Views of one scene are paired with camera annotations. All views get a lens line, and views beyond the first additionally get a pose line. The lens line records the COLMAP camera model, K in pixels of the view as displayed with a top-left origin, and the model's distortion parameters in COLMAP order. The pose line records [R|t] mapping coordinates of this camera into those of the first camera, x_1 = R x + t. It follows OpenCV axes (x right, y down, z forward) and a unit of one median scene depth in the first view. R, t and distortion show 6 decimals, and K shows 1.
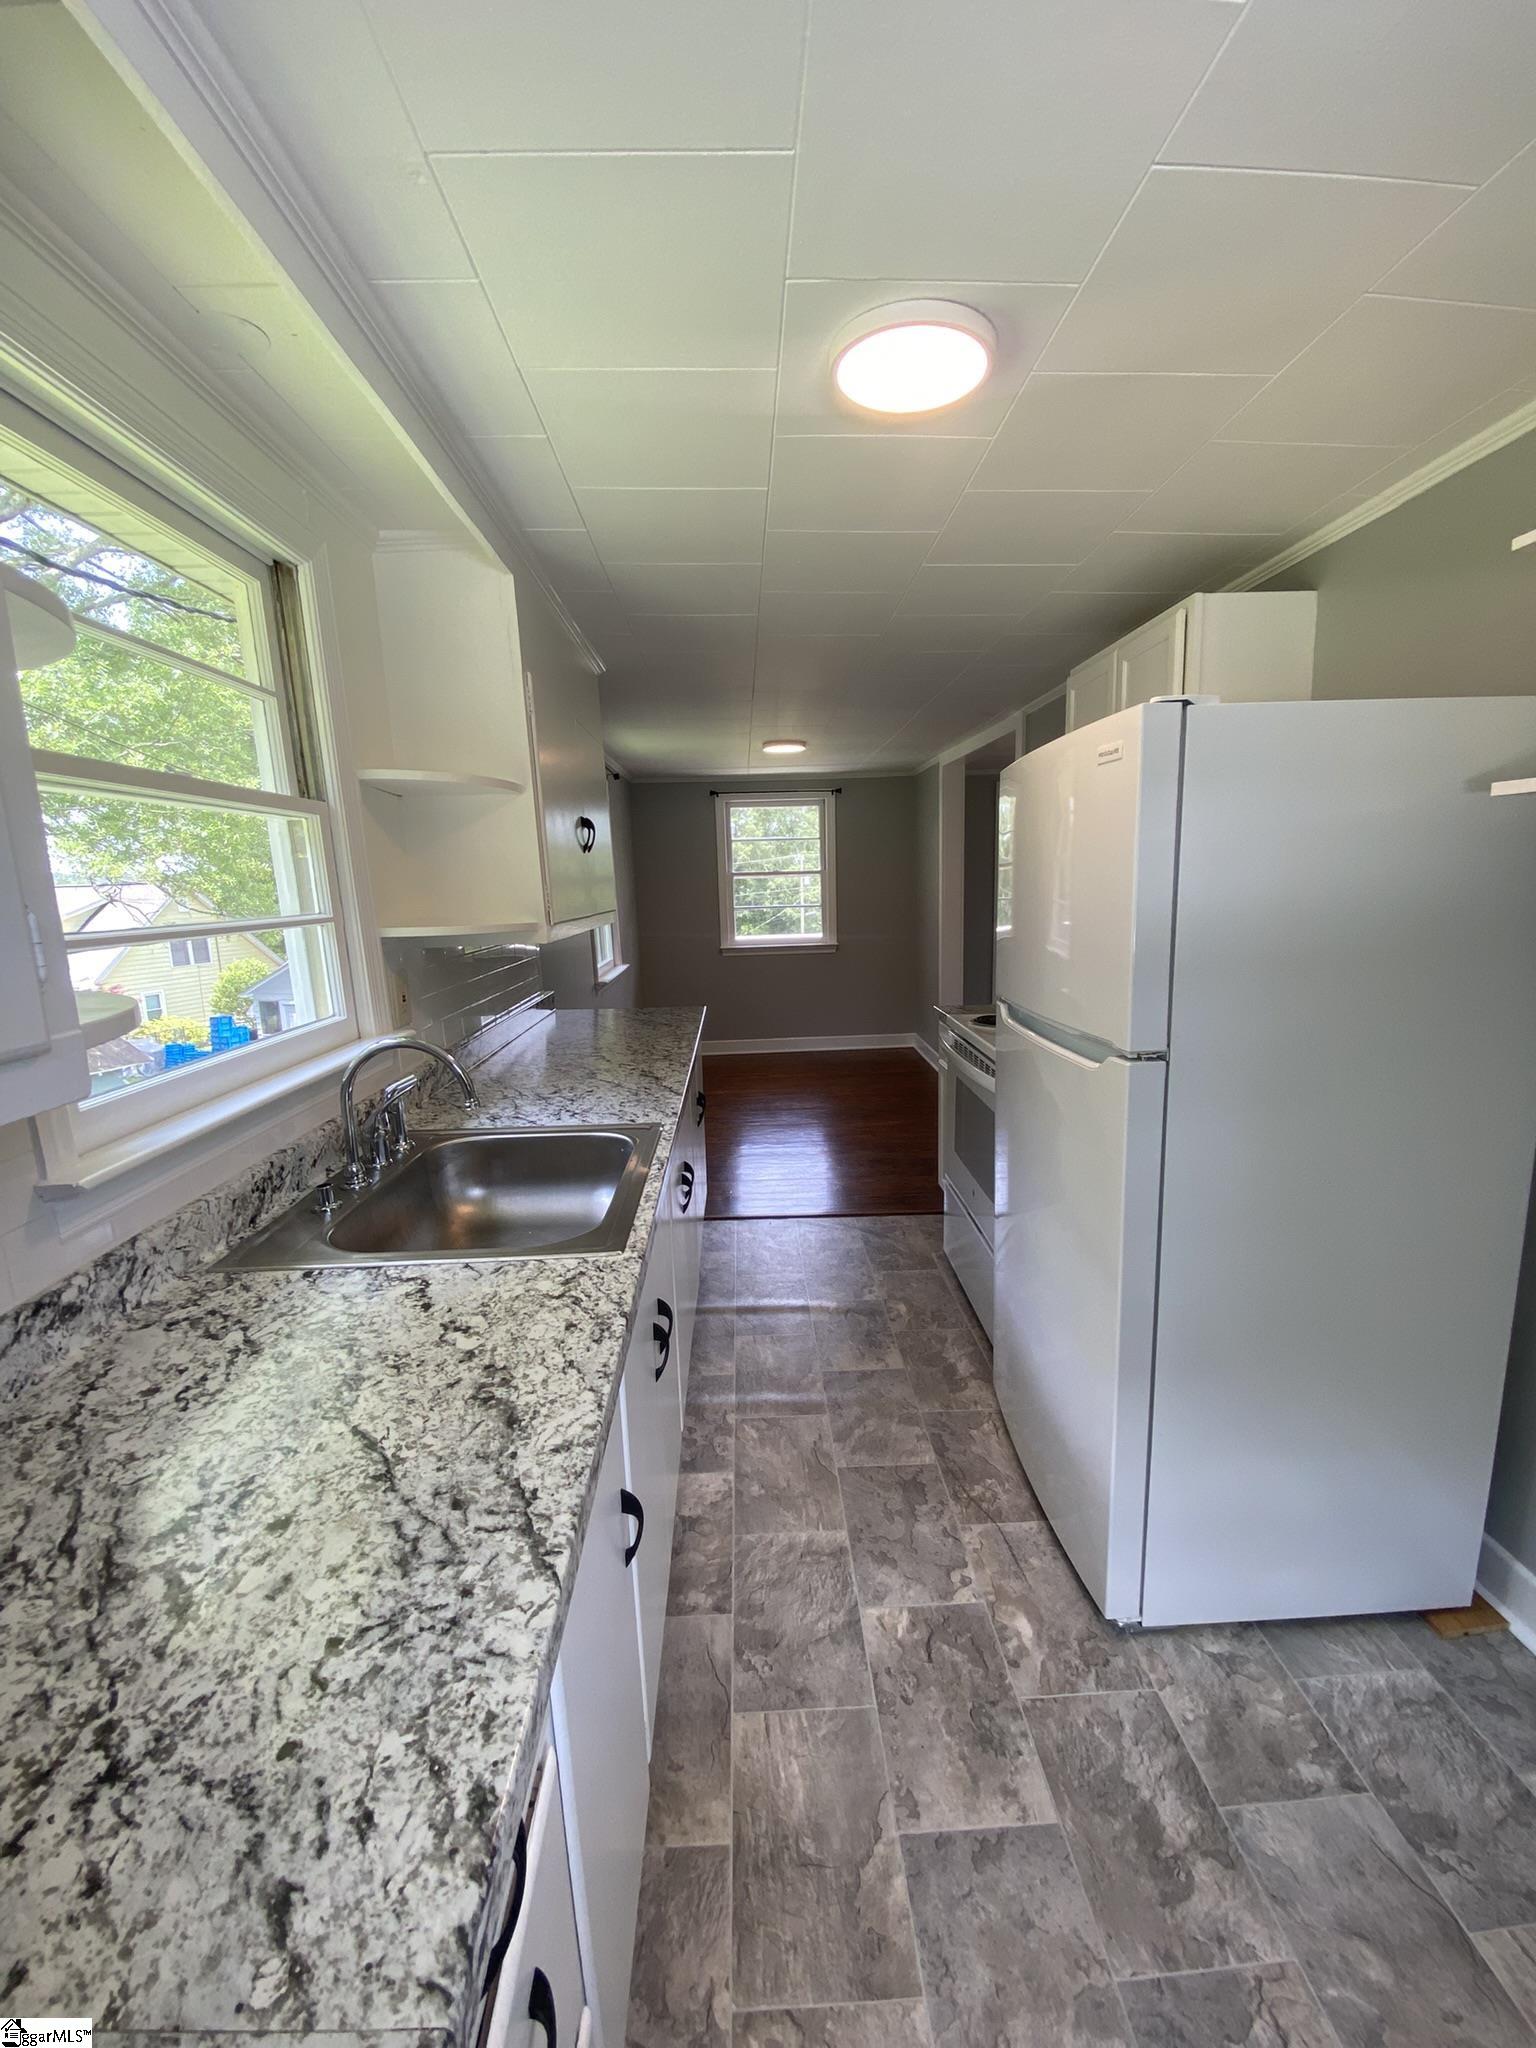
lens RADIAL K [[833.8, 0, 767.6], [0, 833.8, 1019.2], [0, 0, 1]] dist [-0.027044, -0.003534]
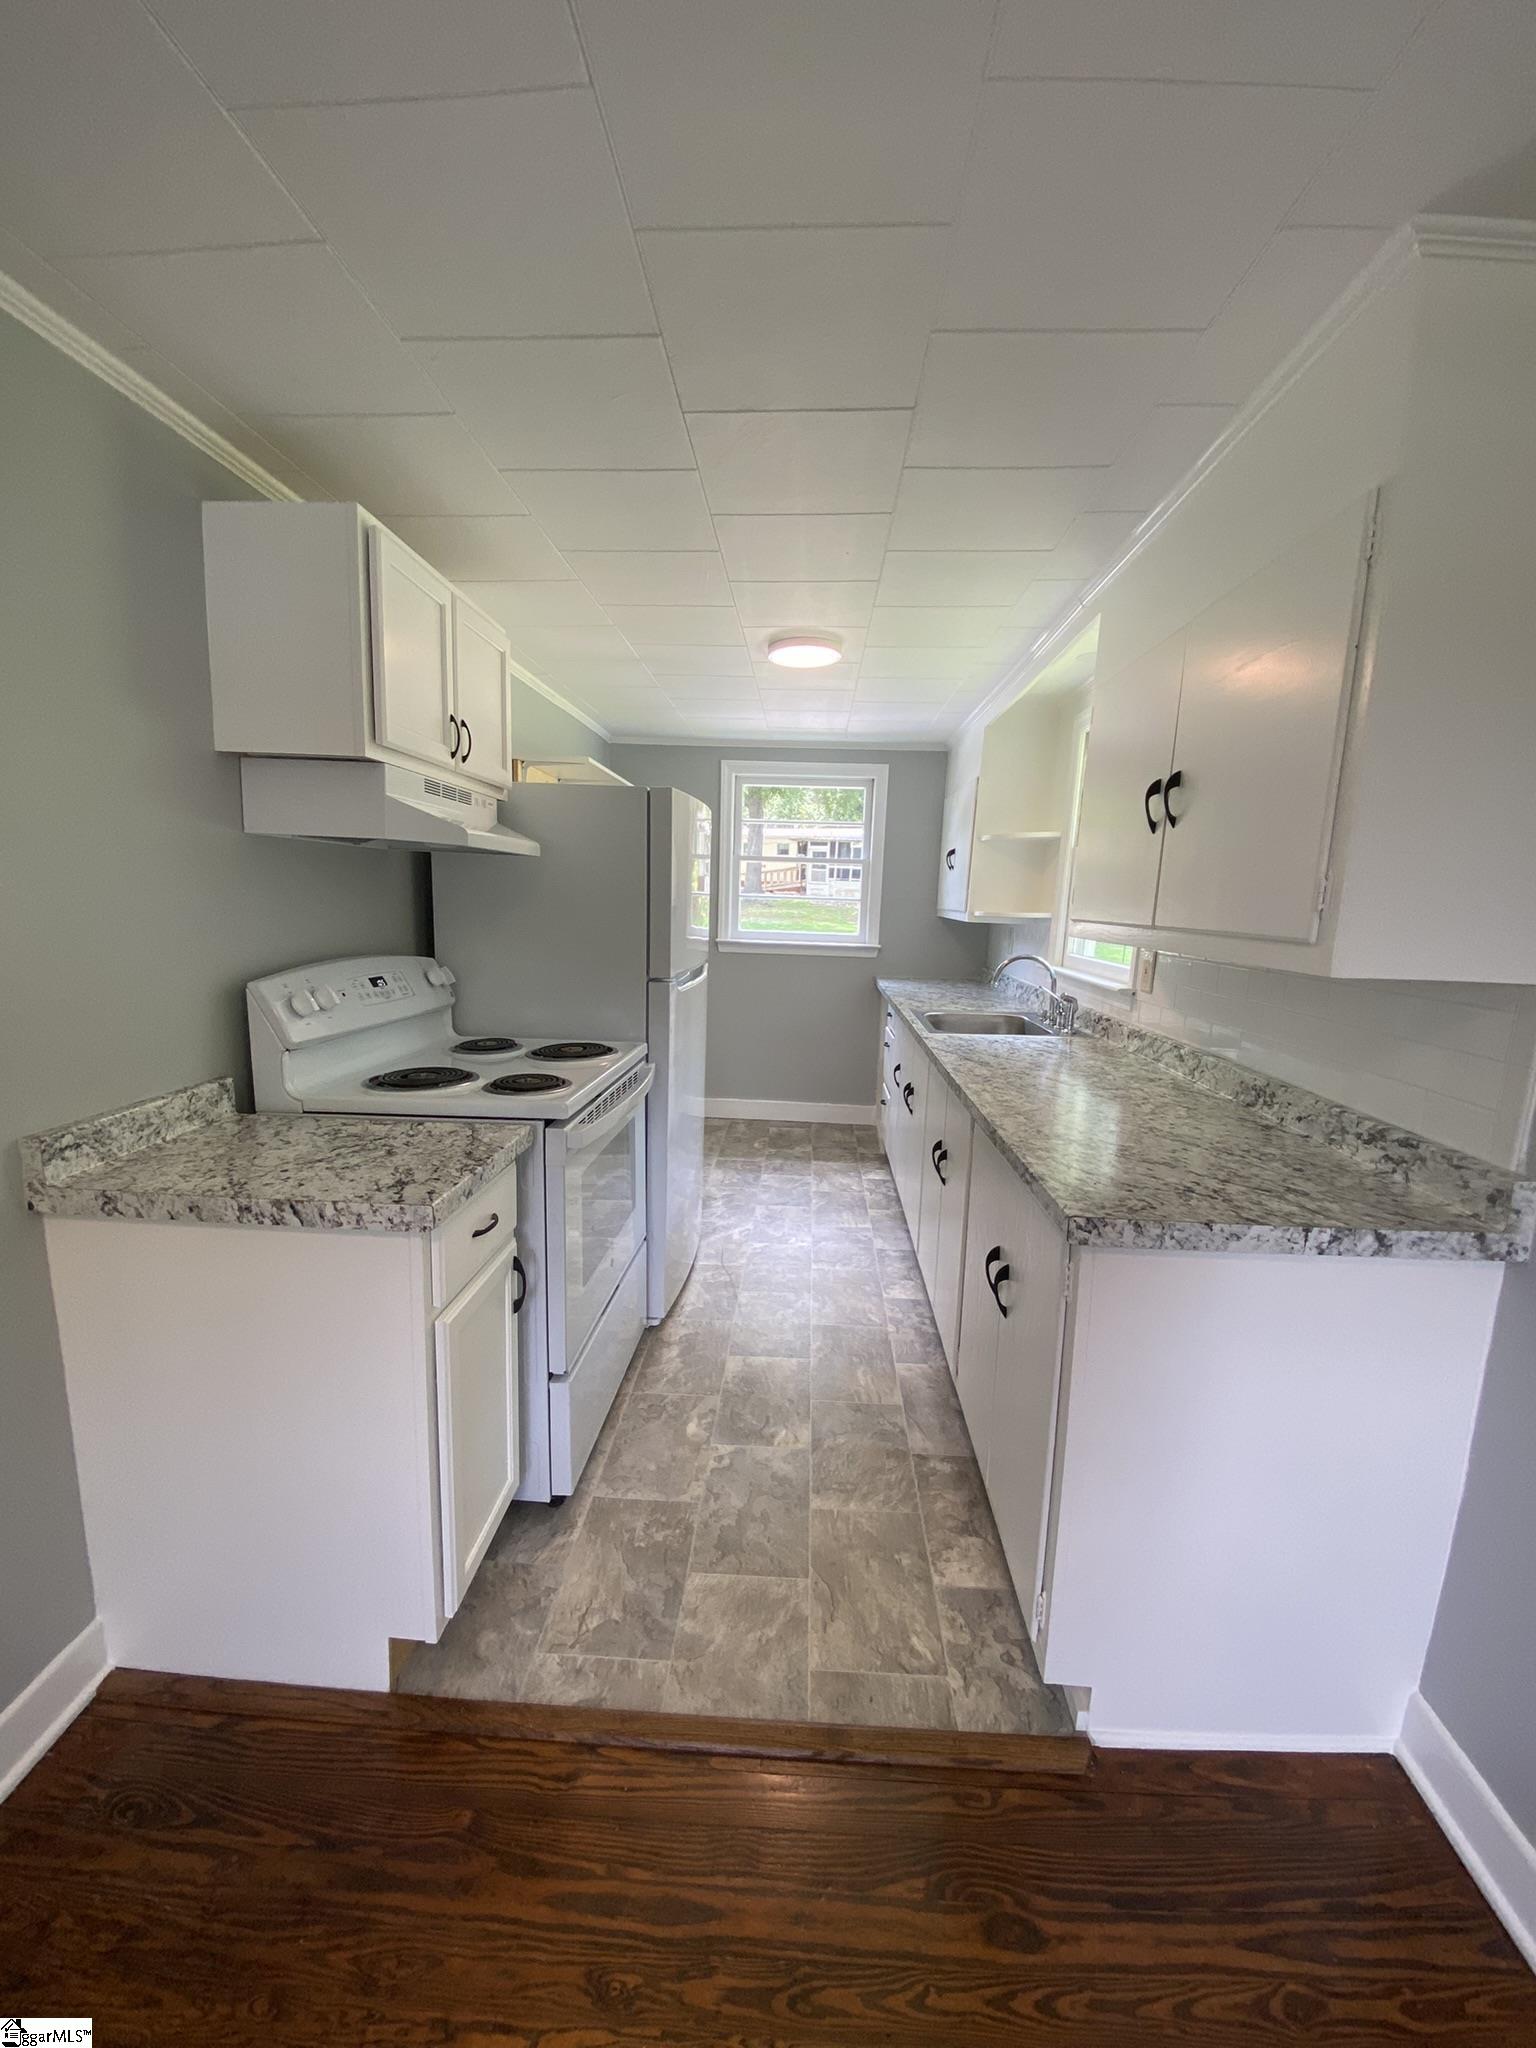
lens RADIAL K [[833.8, 0, 782.8], [0, 833.8, 1027.8], [0, 0, 1]] dist [-0.027044, -0.003534]
pose [[-0.997989, -0.017689, 0.060873, 0.085653], [0.001135, 0.955138, 0.296160, -0.265376], [-0.063381, 0.295634, -0.953197, 1.933332]]
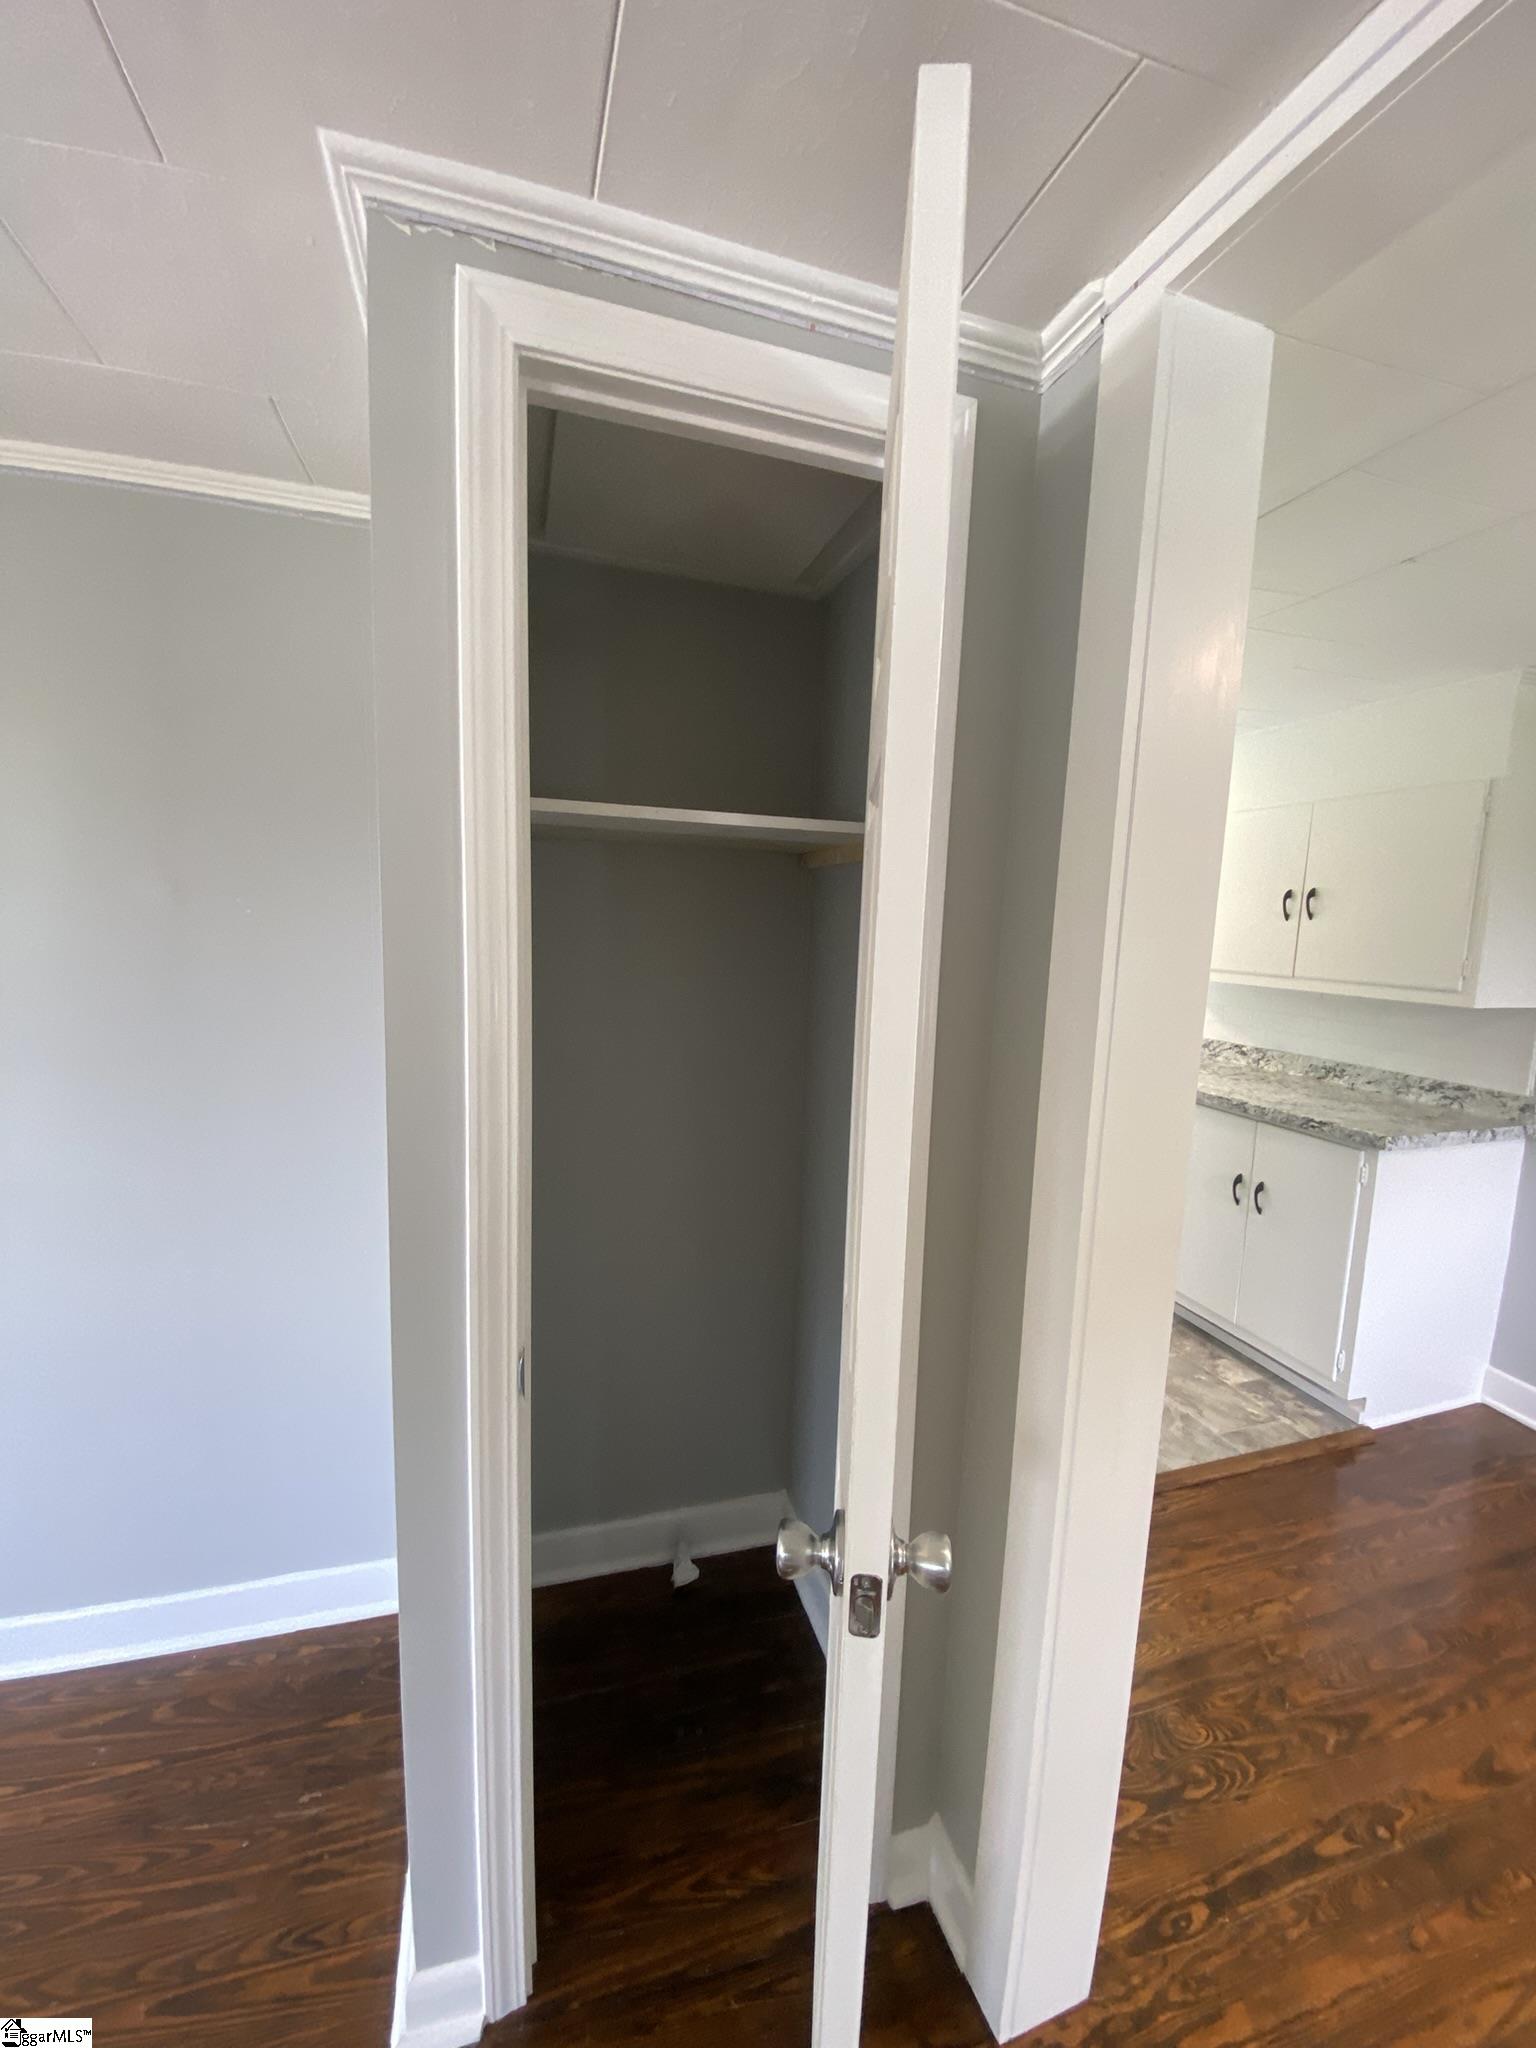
lens RADIAL K [[833.8, 0, 762.0], [0, 833.8, 1037.2], [0, 0, 1]] dist [-0.027044, -0.003534]
pose [[-0.963656, 0.034863, -0.264862, 1.211376], [-0.043347, 0.957904, 0.283797, -0.397071], [0.263607, 0.284964, -0.921578, 2.218609]]
